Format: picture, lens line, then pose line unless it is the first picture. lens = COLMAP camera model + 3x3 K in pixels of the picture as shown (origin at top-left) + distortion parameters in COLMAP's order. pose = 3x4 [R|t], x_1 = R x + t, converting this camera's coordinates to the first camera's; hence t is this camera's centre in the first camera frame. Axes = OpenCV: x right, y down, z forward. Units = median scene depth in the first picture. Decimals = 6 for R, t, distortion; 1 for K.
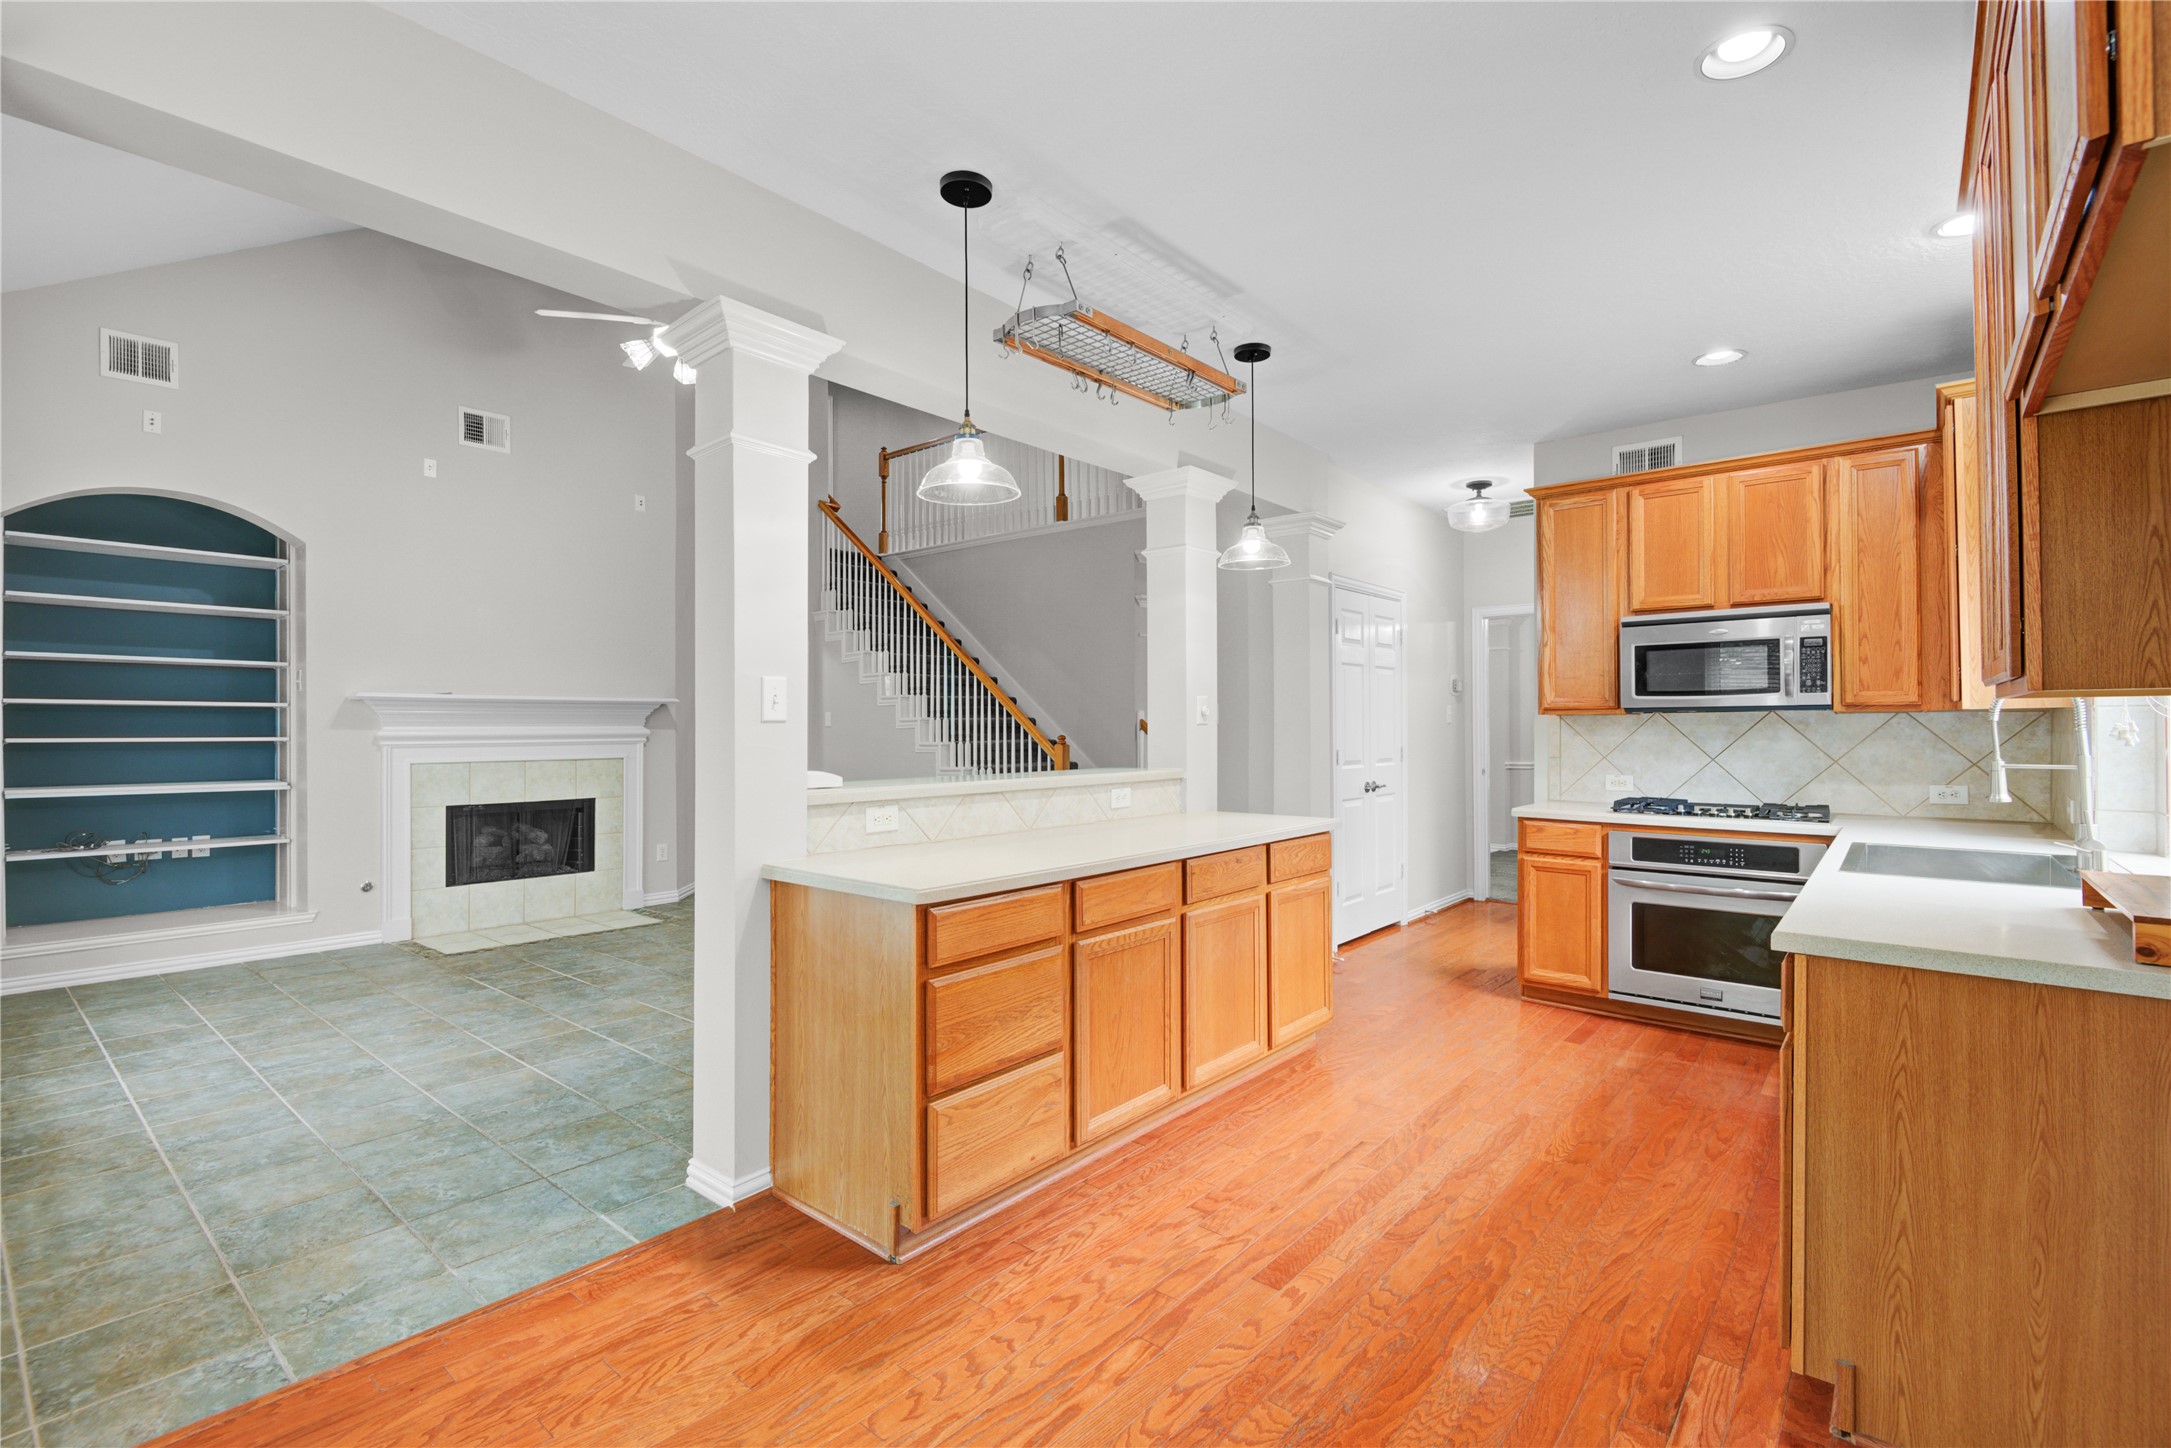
lens RADIAL K [[978.9, 0, 1081.0], [0, 978.9, 722.6], [0, 0, 1]] dist [0.011258, -0.010827]
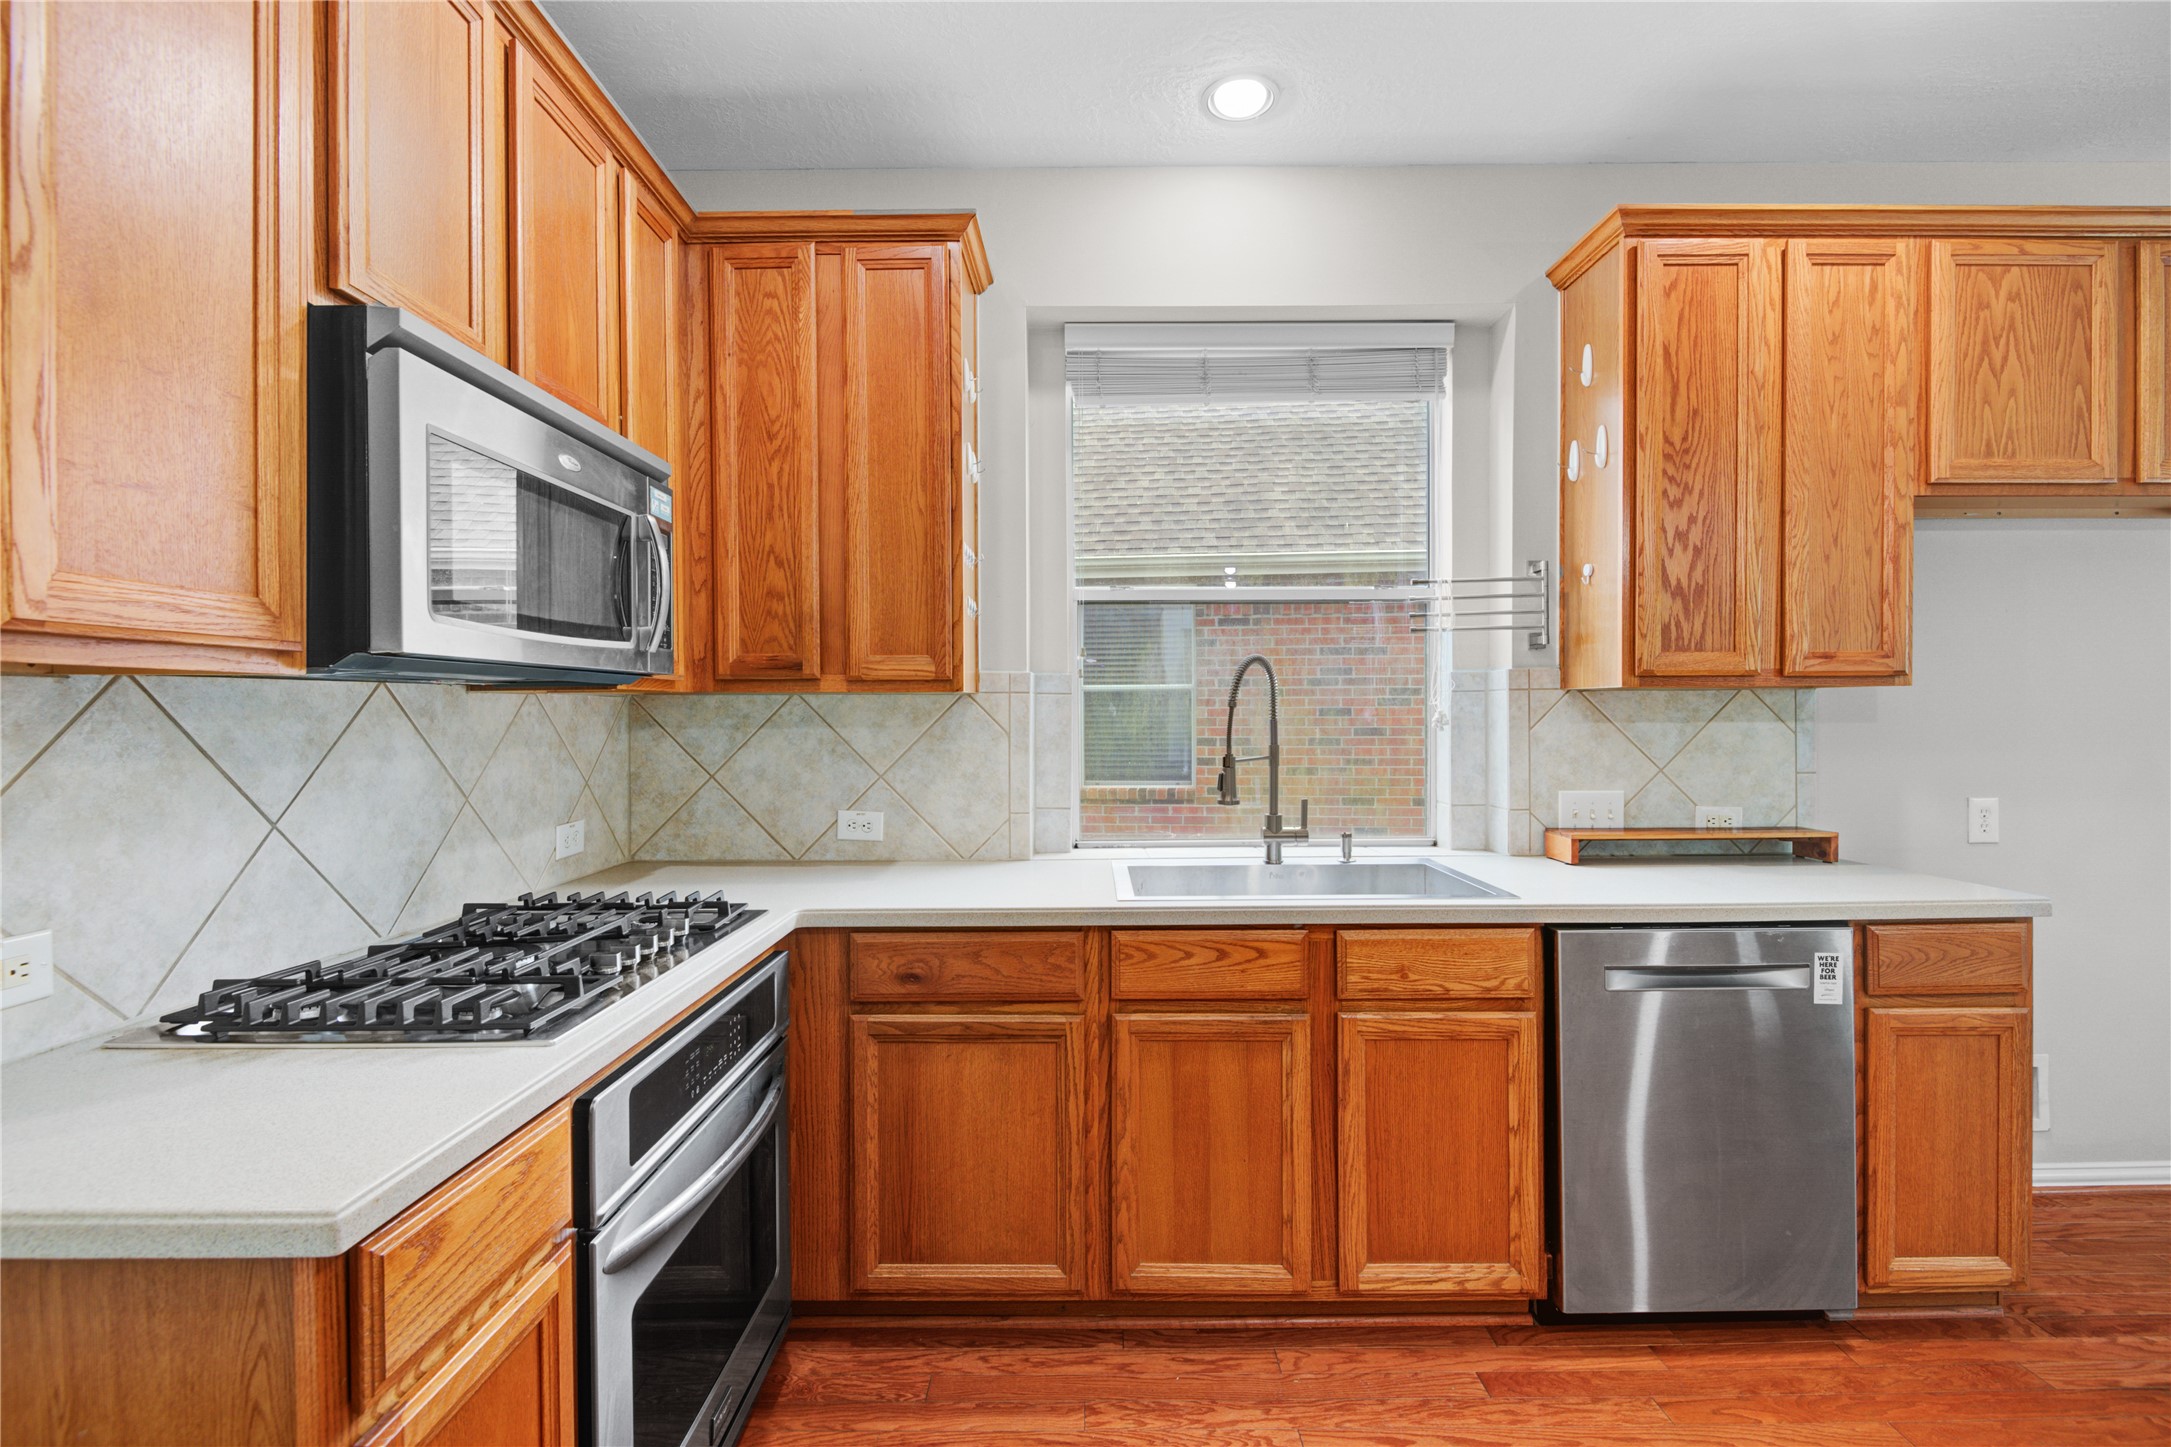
lens RADIAL K [[980.1, 0, 1086.2], [0, 980.1, 720.3], [0, 0, 1]] dist [0.002174, -0.004902]
pose [[-0.643321, 0.000550, 0.765596, 0.234145], [0.004909, 0.999982, 0.003406, 0.003367], [-0.765581, 0.005950, -0.643312, 1.043044]]
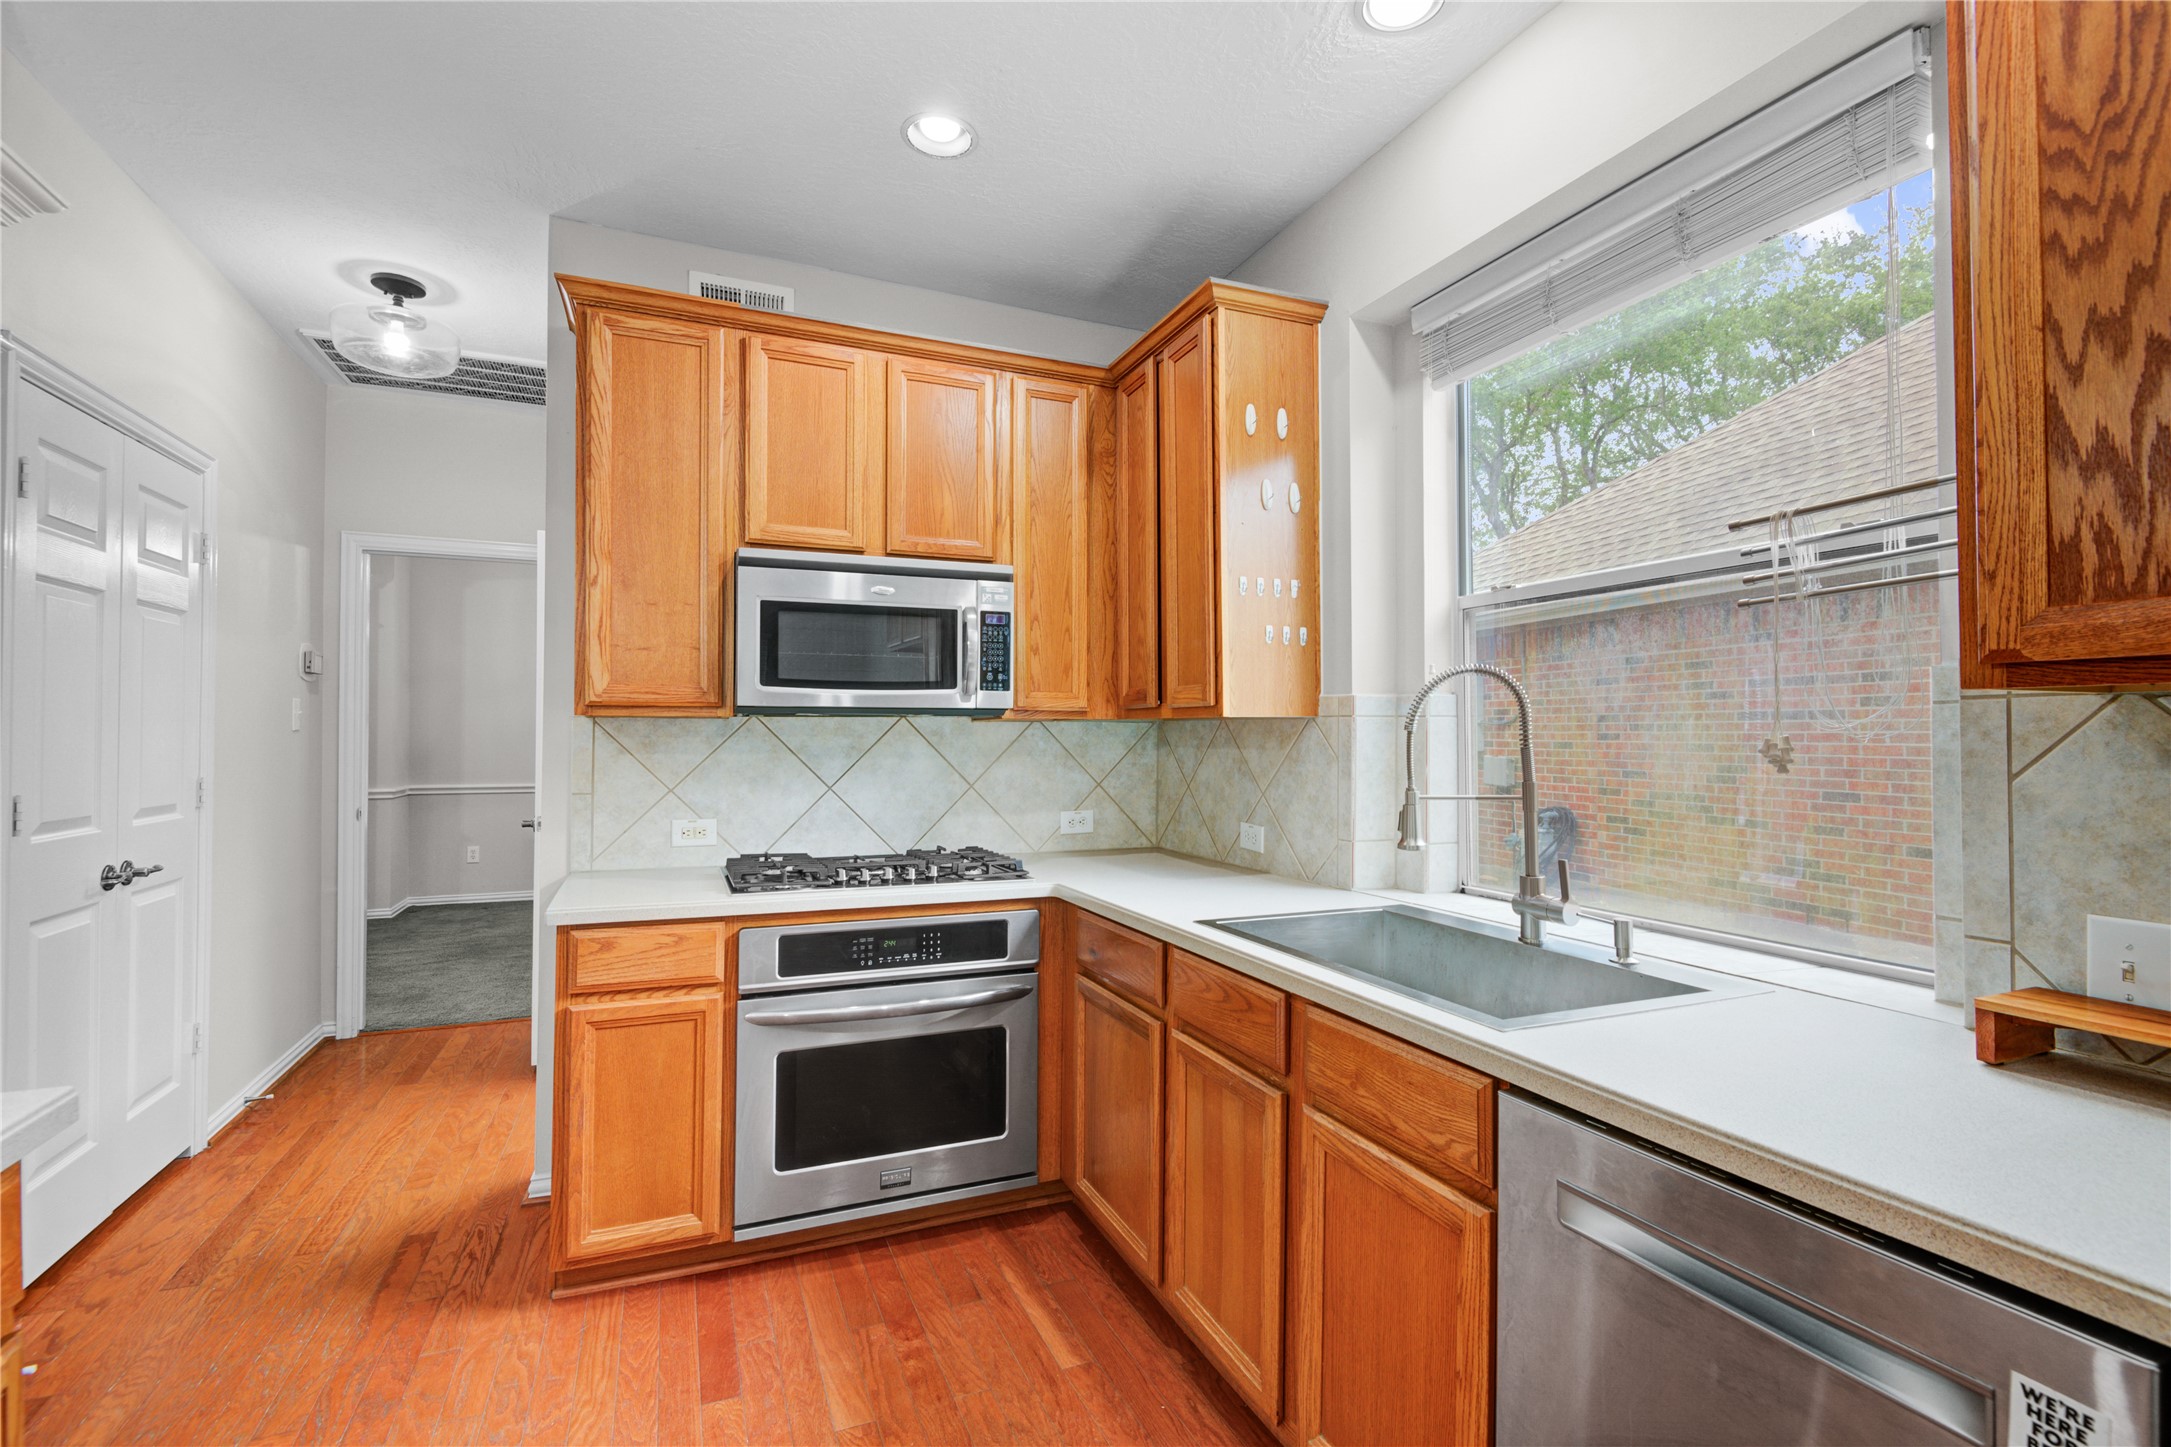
lens RADIAL K [[978.9, 0, 1081.0], [0, 978.9, 722.1], [0, 0, 1]] dist [0.011258, -0.010827]
pose [[0.451610, 0.017302, 0.892047, 0.133397], [-0.007156, 0.999850, -0.015770, 0.002185], [-0.892187, 0.000738, 0.451667, 0.570889]]
